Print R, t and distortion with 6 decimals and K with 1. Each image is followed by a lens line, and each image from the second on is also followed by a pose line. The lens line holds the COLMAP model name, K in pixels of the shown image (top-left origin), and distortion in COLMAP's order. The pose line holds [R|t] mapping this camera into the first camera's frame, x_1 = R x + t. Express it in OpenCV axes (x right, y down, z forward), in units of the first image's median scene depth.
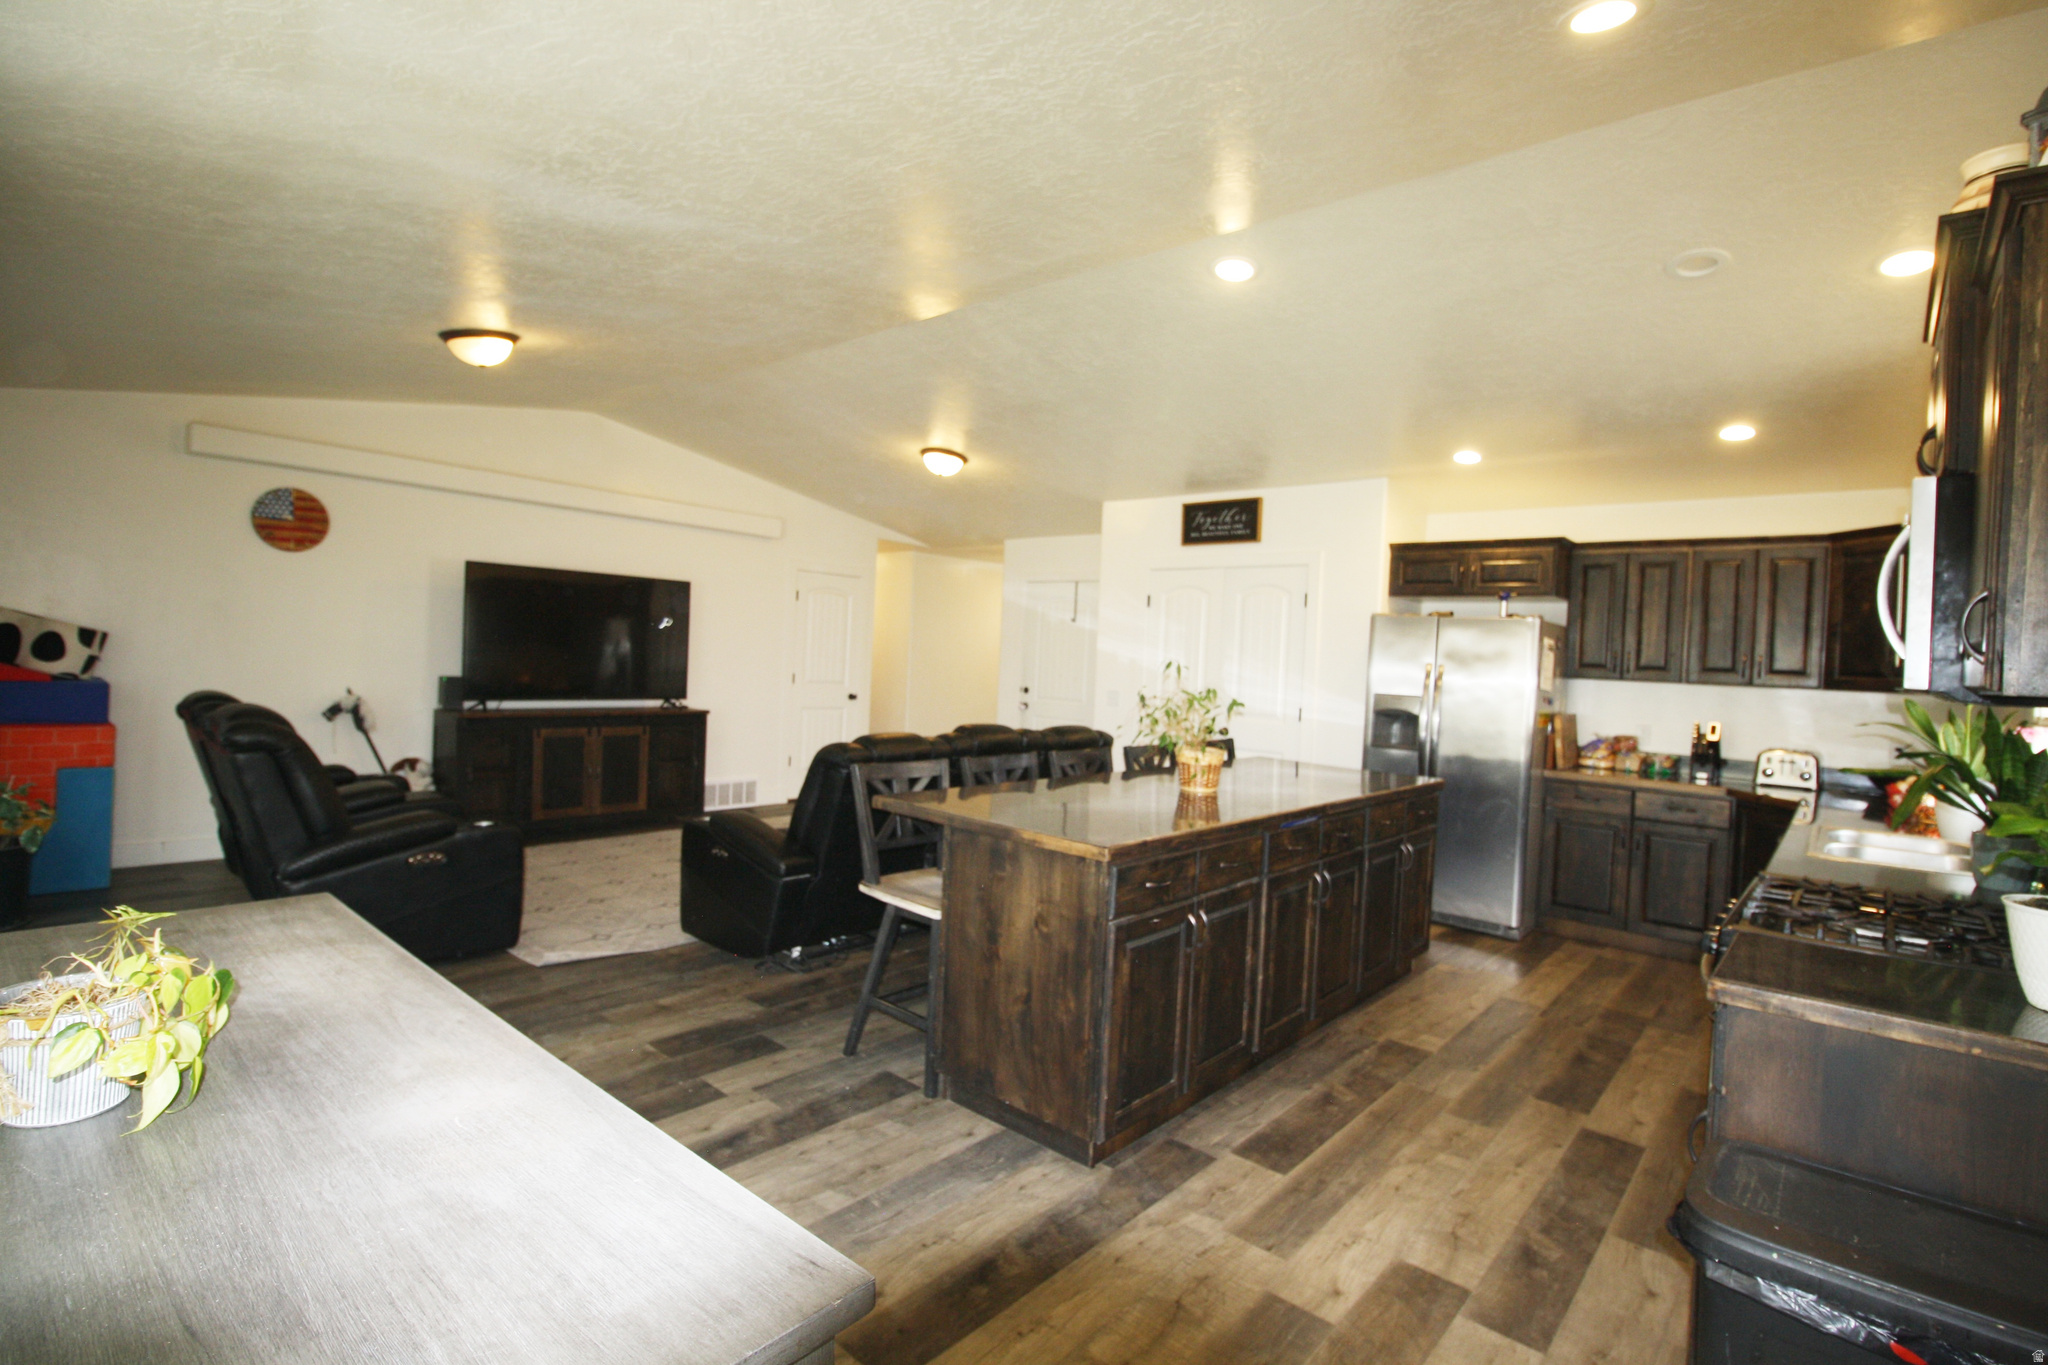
lens RADIAL K [[961.4, 0, 1021.3], [0, 961.4, 675.2], [0, 0, 1]] dist [0.002213, -0.003297]
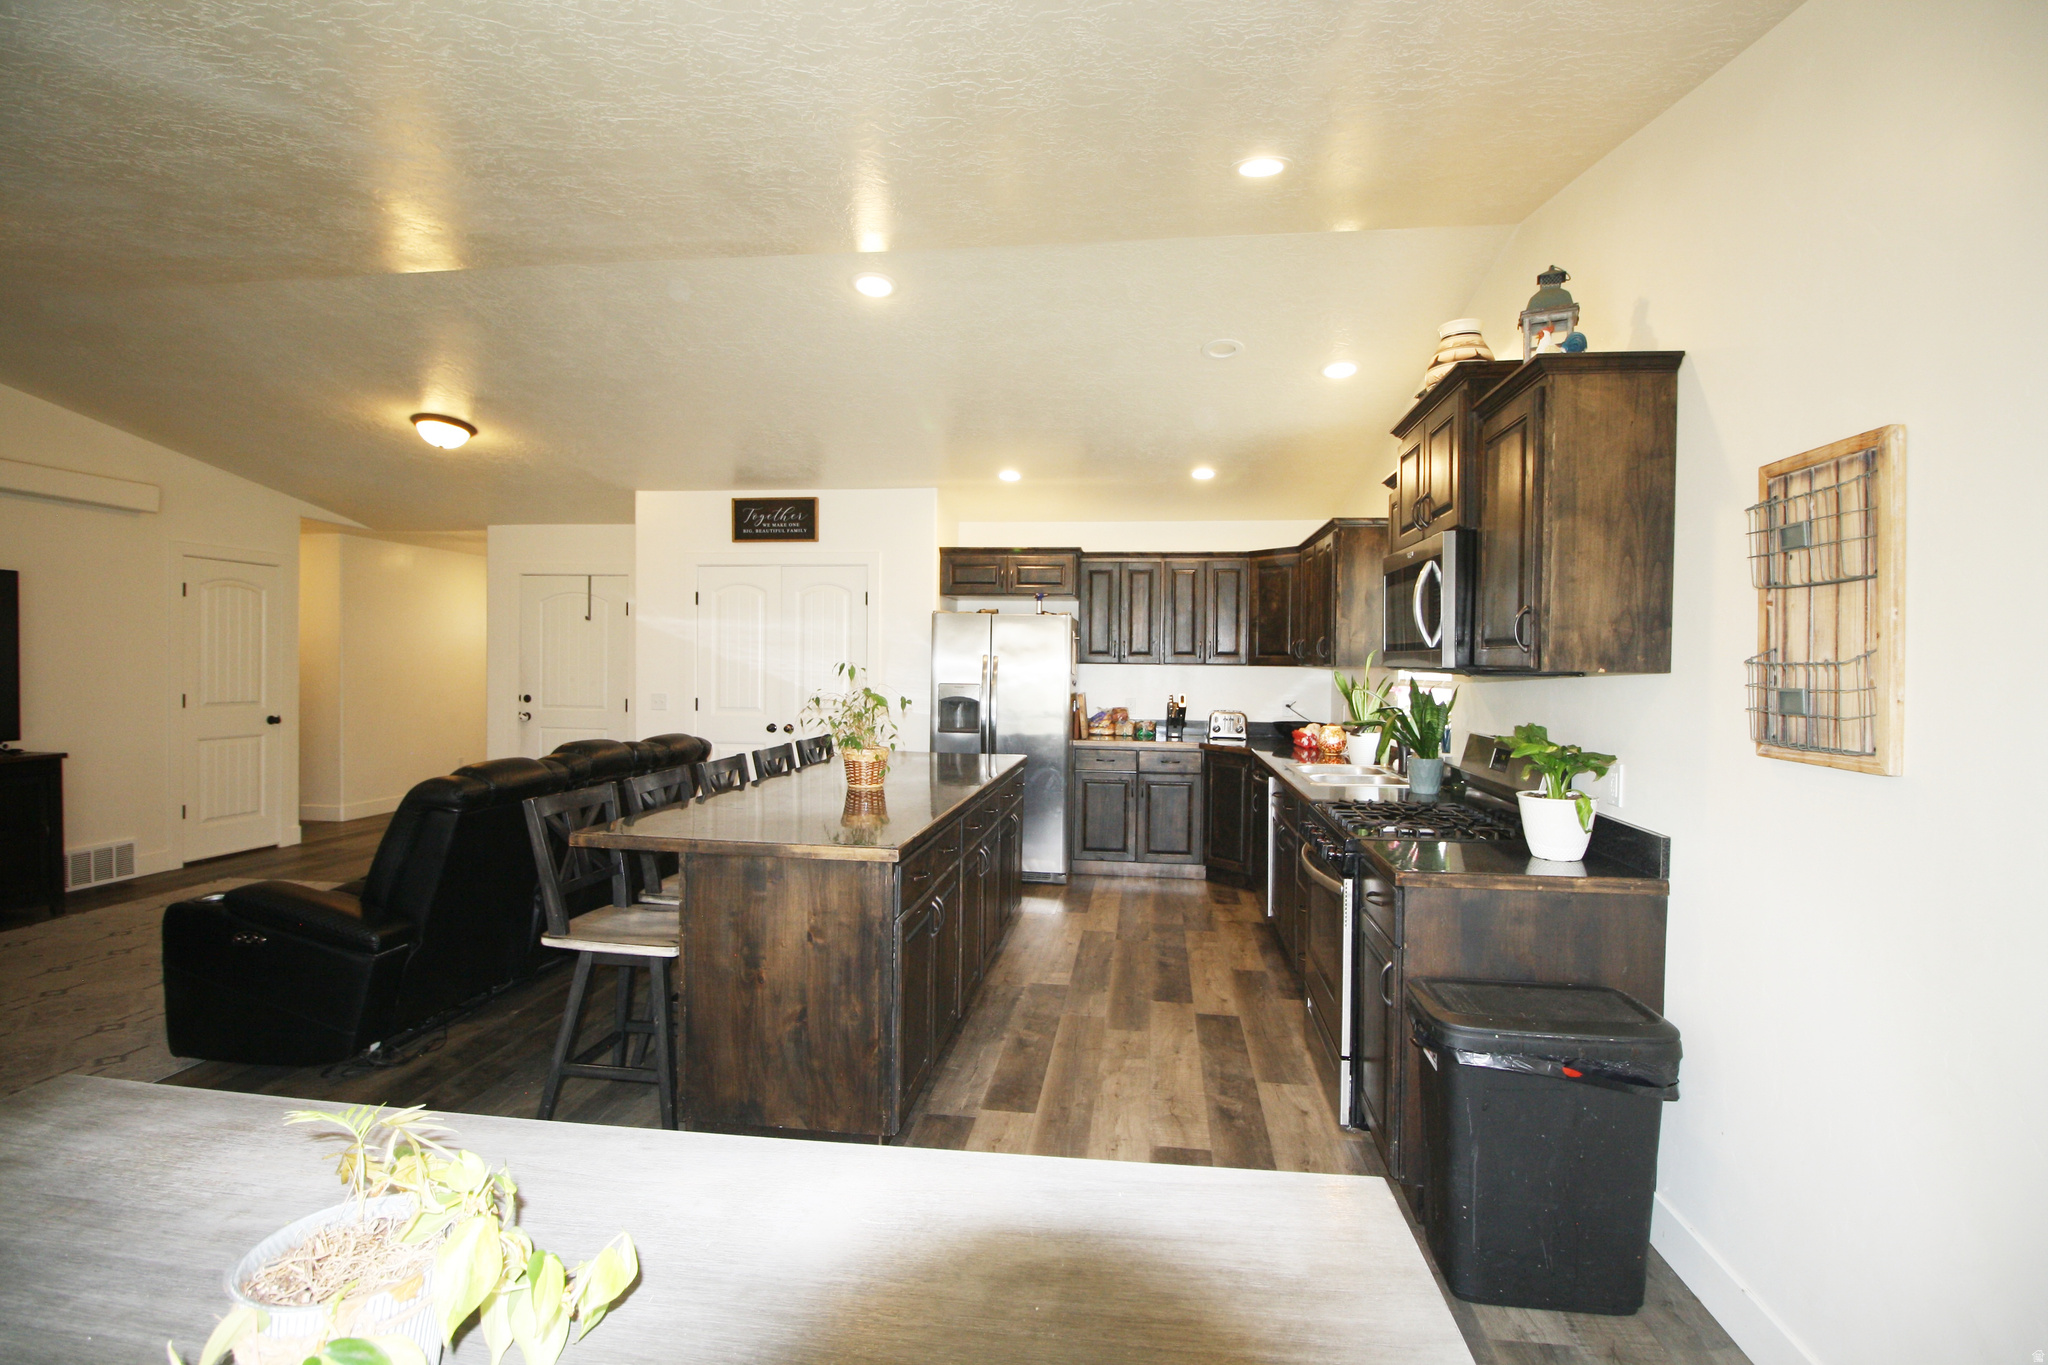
lens RADIAL K [[961.4, 0, 1020.2], [0, 961.4, 680.7], [0, 0, 1]] dist [0.002213, -0.003297]
pose [[0.832285, -0.047118, 0.552342, -0.220707], [0.038532, 0.998888, 0.027150, -0.014644], [-0.553007, -0.001314, 0.833175, 0.039782]]
